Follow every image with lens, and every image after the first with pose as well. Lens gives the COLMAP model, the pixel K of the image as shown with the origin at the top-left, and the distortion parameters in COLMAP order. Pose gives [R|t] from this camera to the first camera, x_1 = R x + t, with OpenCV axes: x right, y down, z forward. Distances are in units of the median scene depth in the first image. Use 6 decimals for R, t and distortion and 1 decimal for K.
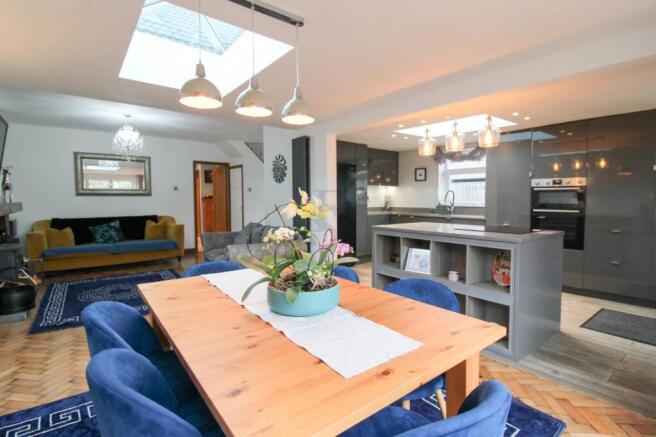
lens RADIAL K [[318.3, 0, 328.5], [0, 318.3, 211.5], [0, 0, 1]] dist [-0.003707, -0.000544]
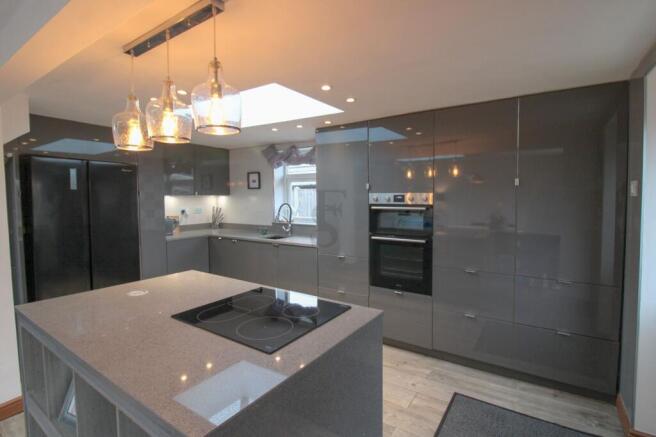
lens RADIAL K [[318.3, 0, 328.5], [0, 318.3, 211.5], [0, 0, 1]] dist [-0.003707, -0.000544]
pose [[0.949999, -0.015529, 0.311868, 0.263718], [0.015693, 0.999875, 0.001985, -0.050506], [-0.311859, 0.003009, 0.950123, 0.283772]]
